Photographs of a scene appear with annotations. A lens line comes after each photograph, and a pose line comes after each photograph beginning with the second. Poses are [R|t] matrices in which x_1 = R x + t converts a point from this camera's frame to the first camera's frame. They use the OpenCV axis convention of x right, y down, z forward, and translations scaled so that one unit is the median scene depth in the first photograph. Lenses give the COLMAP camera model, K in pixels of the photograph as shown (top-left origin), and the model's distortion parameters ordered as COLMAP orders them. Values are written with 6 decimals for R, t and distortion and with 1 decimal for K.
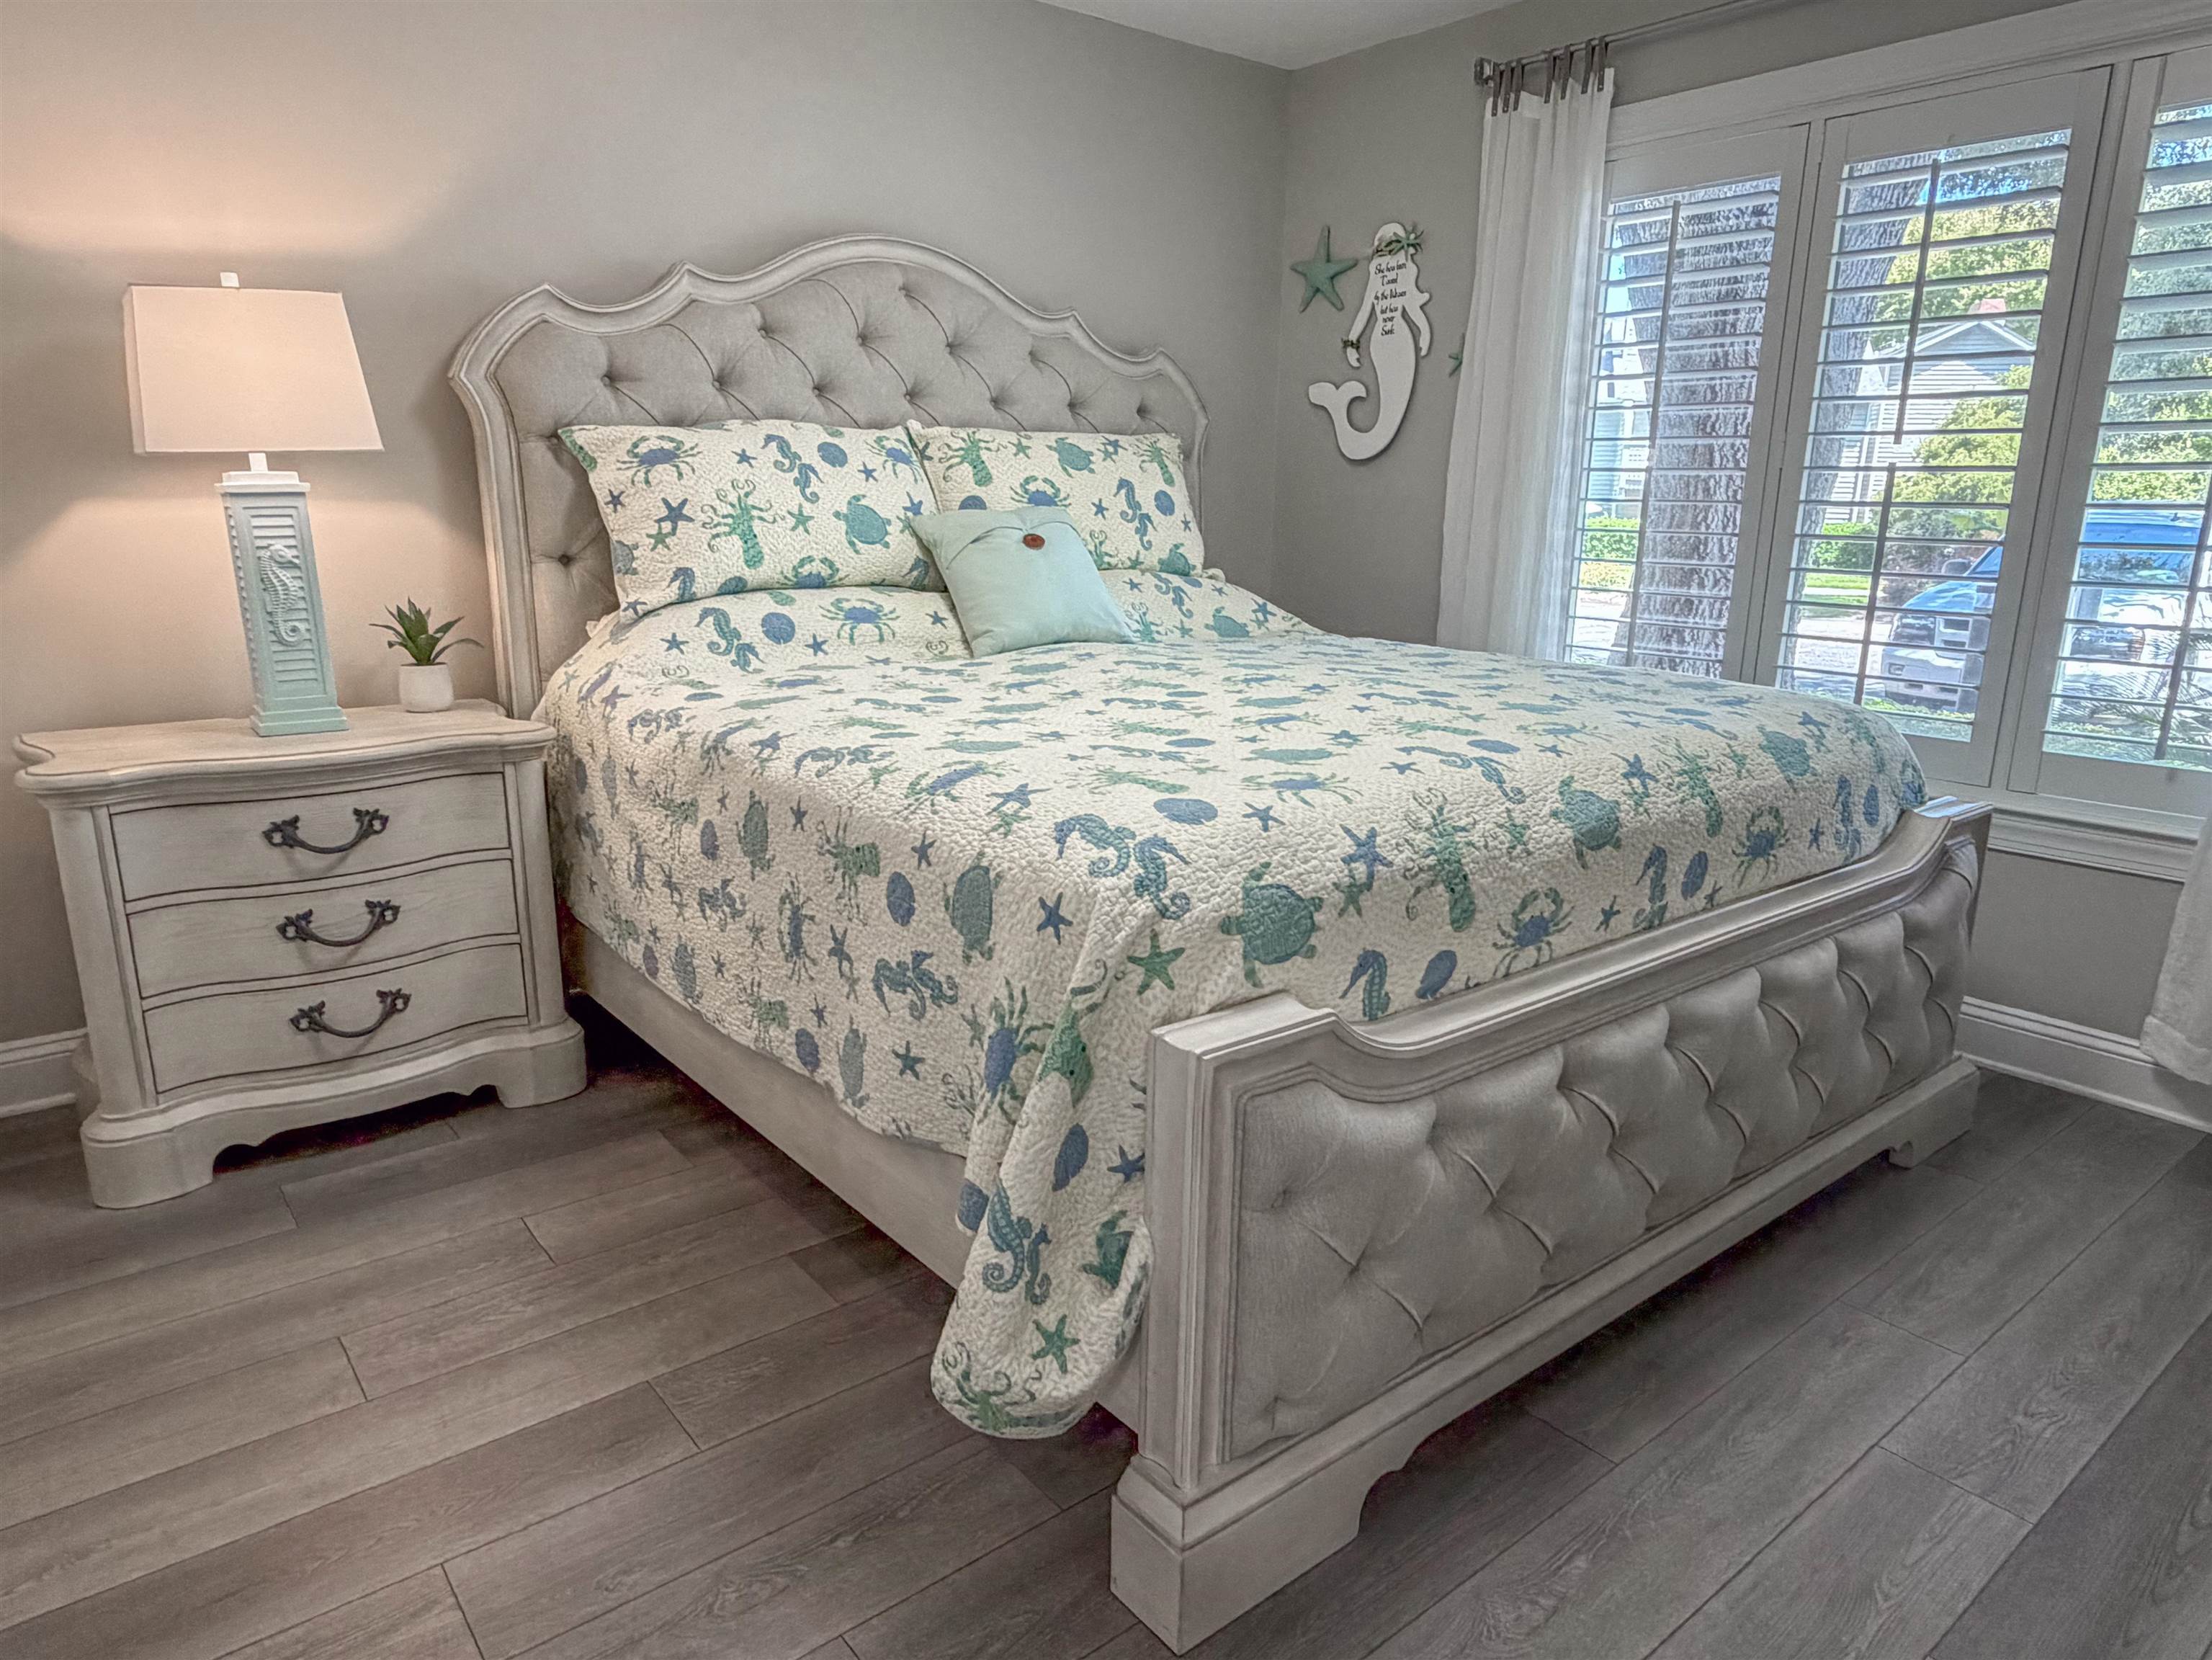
lens RADIAL K [[1342.8, 0, 1106.0], [0, 1342.8, 830.0], [0, 0, 1]] dist [-0.001545, 0.000014]
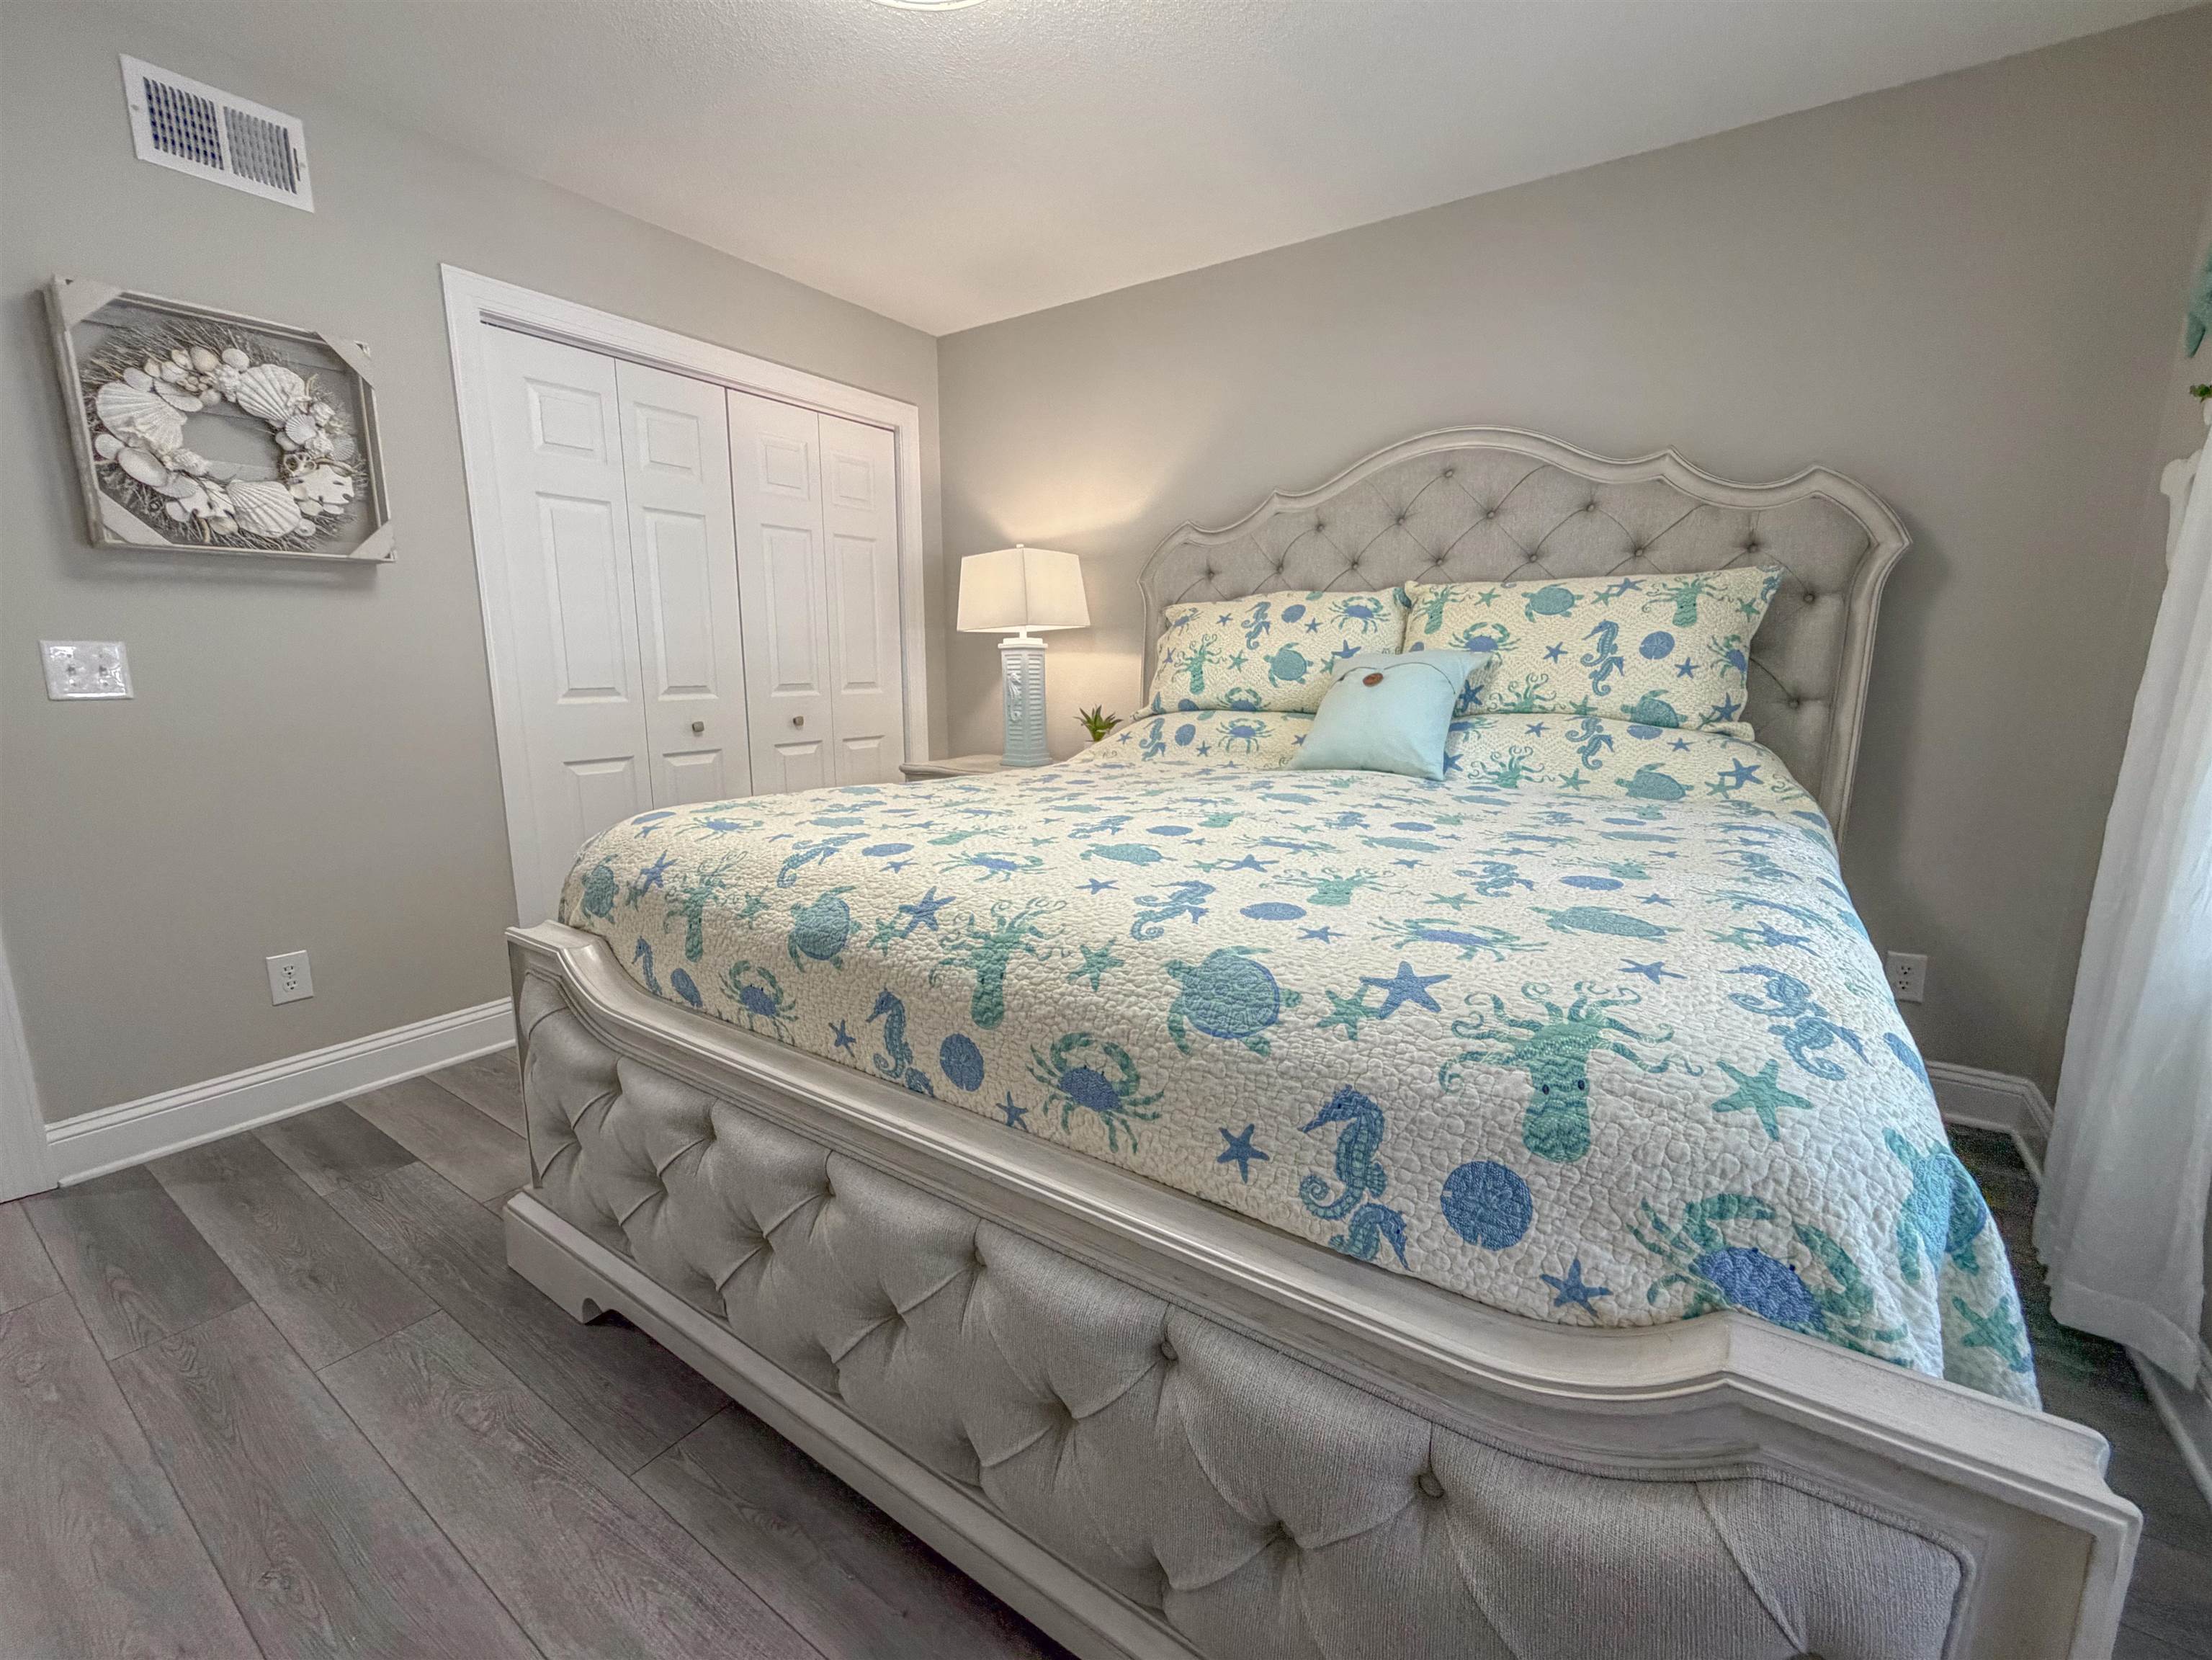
lens RADIAL K [[922.5, 0, 1106.6], [0, 922.5, 831.6], [0, 0, 1]] dist [-0.000188, -0.000289]
pose [[0.302401, 0.162239, -0.939272, 0.668255], [-0.229750, 0.968761, 0.093364, -0.120171], [0.925078, 0.187564, 0.330228, 0.600933]]
